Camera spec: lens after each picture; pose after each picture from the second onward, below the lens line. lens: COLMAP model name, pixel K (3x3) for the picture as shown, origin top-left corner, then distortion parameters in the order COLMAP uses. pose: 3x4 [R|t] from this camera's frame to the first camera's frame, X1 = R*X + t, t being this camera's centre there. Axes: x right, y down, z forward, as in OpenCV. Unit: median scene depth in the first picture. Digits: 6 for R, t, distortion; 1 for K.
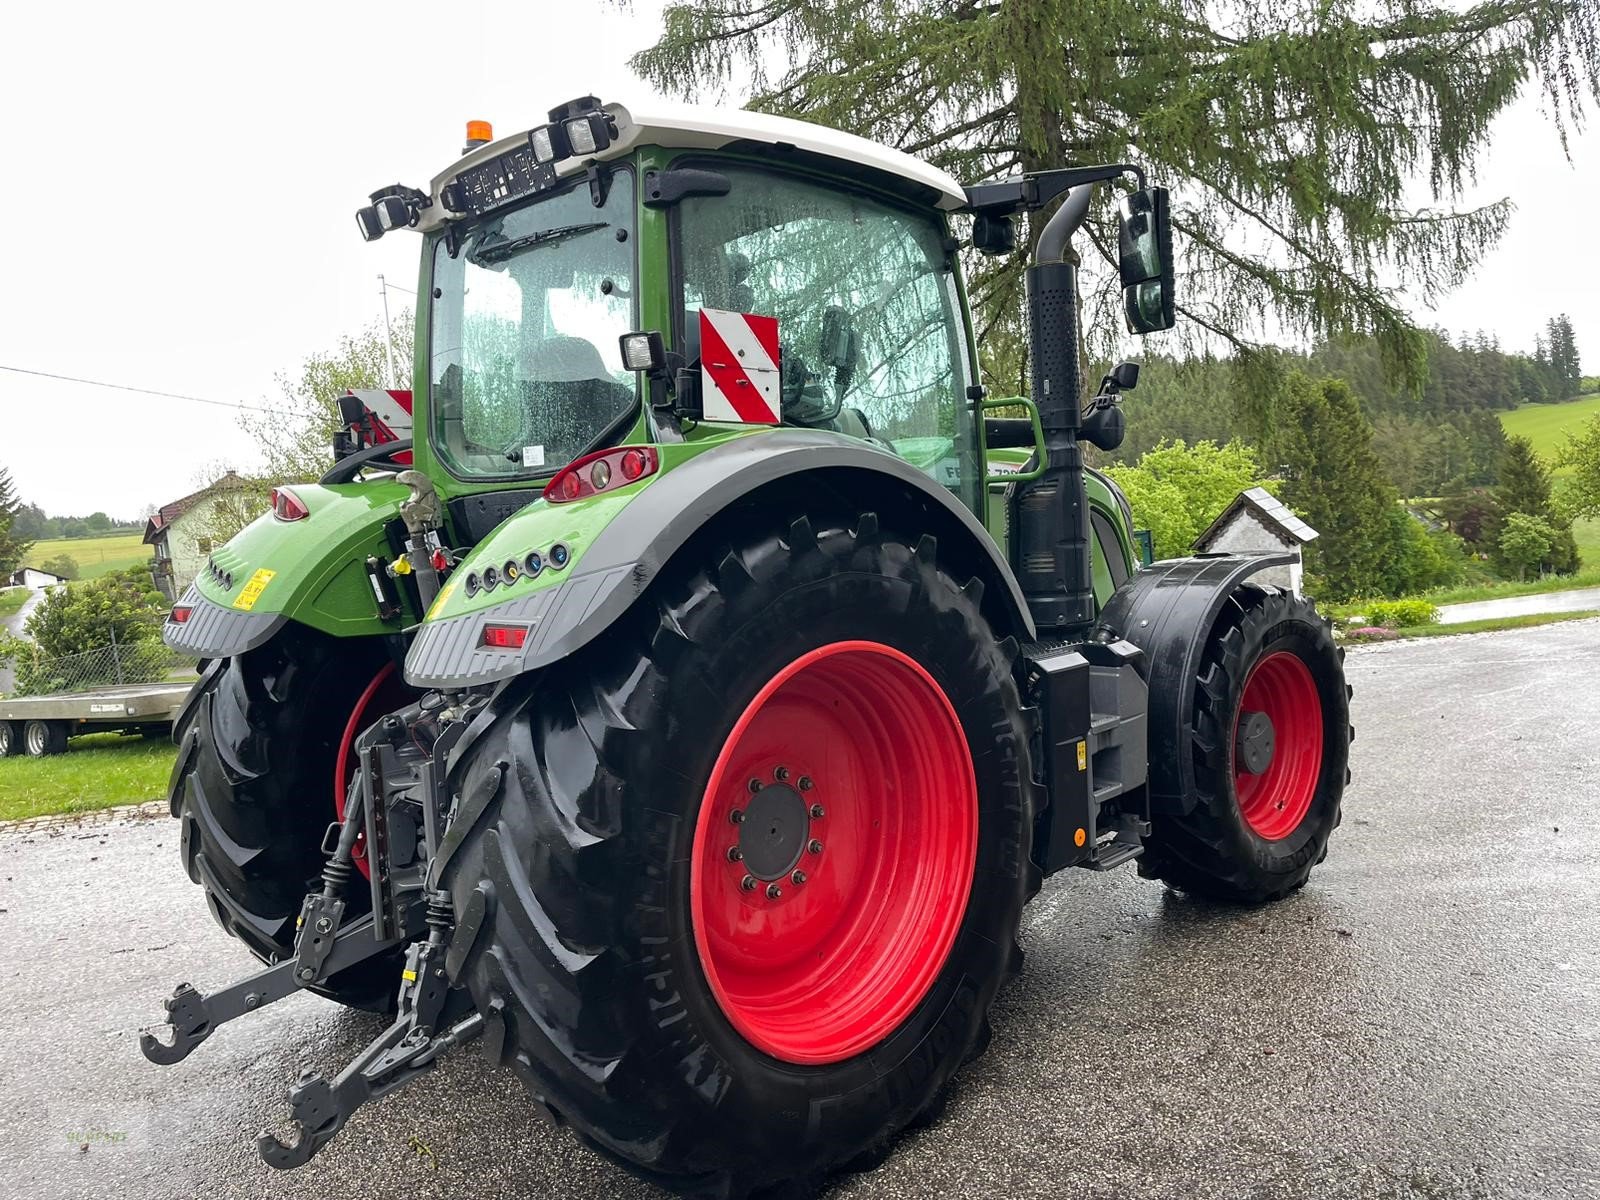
lens RADIAL K [[1205.8, 0, 823.6], [0, 1205.8, 599.5], [0, 0, 1]] dist [0.057062, -0.040505]
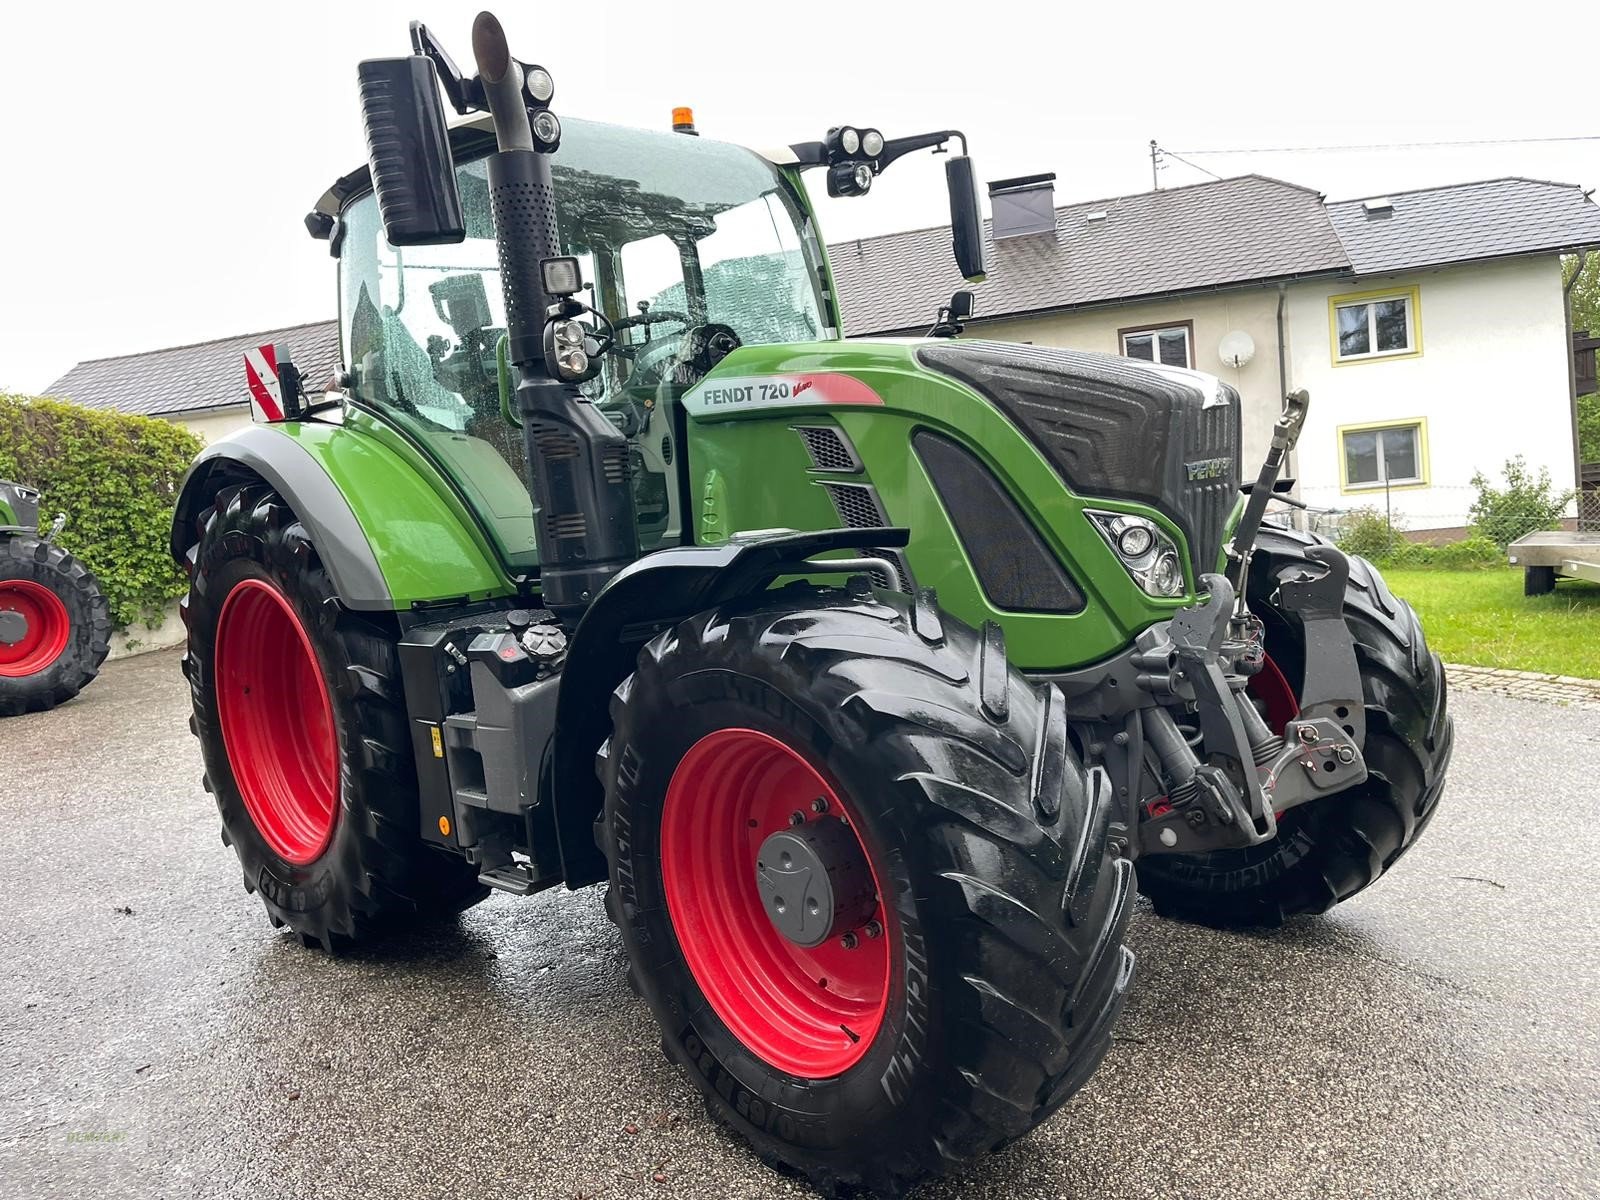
lens RADIAL K [[1198.4, 0, 806.6], [0, 1198.4, 609.0], [0, 0, 1]] dist [0.070157, -0.106007]
pose [[-0.013835, 0.163769, -0.986402, 1.286568], [0.021673, 0.986313, 0.163451, -0.134992], [0.999669, -0.019117, -0.017195, 1.521204]]
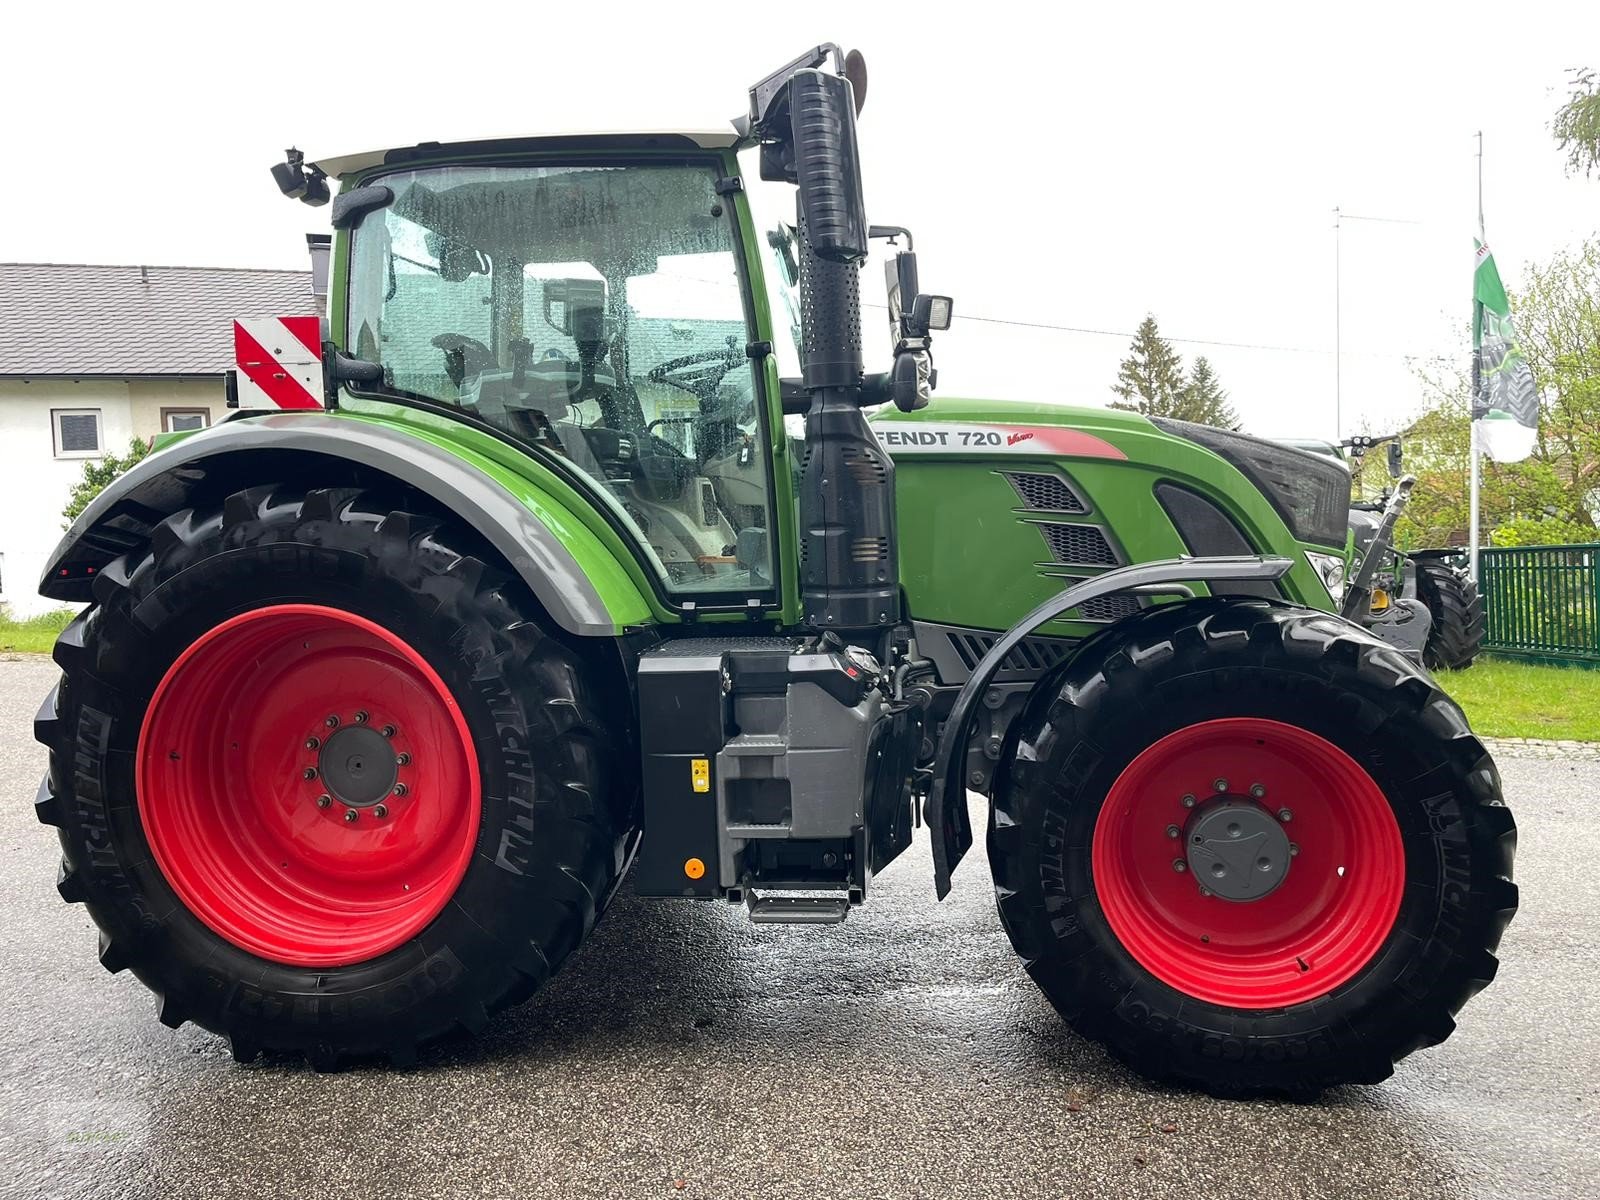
lens RADIAL K [[1199.6, 0, 804.8], [0, 1199.6, 601.9], [0, 0, 1]] dist [0.082310, -0.114045]
pose [[0.573320, 0.099068, -0.813320, 1.095892], [-0.058331, 0.995079, 0.080089, -0.077550], [0.817252, 0.001525, 0.576278, 0.666669]]
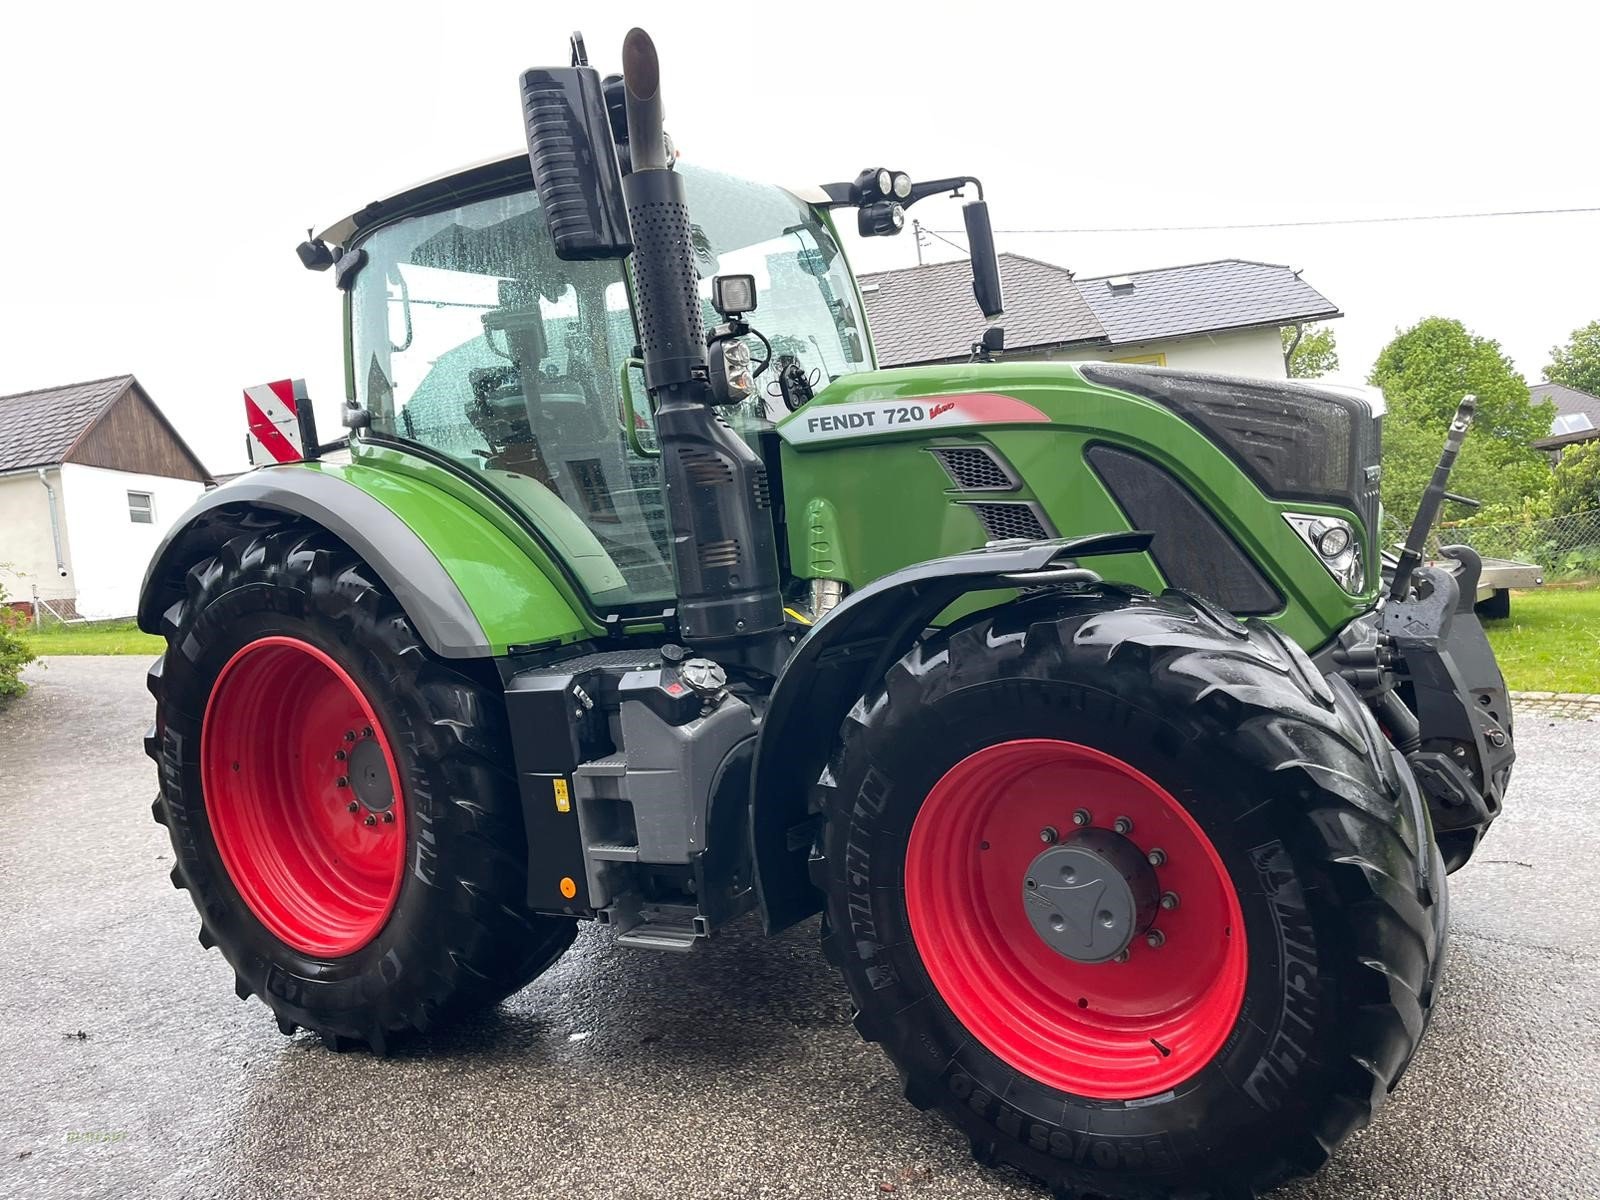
lens RADIAL K [[1200.5, 0, 802.4], [0, 1200.5, 588.2], [0, 0, 1]] dist [0.076033, -0.110429]
pose [[0.189185, 0.088095, -0.977982, 1.241645], [0.039317, 0.994489, 0.097188, -0.107017], [0.981154, -0.056838, 0.184679, 1.191608]]
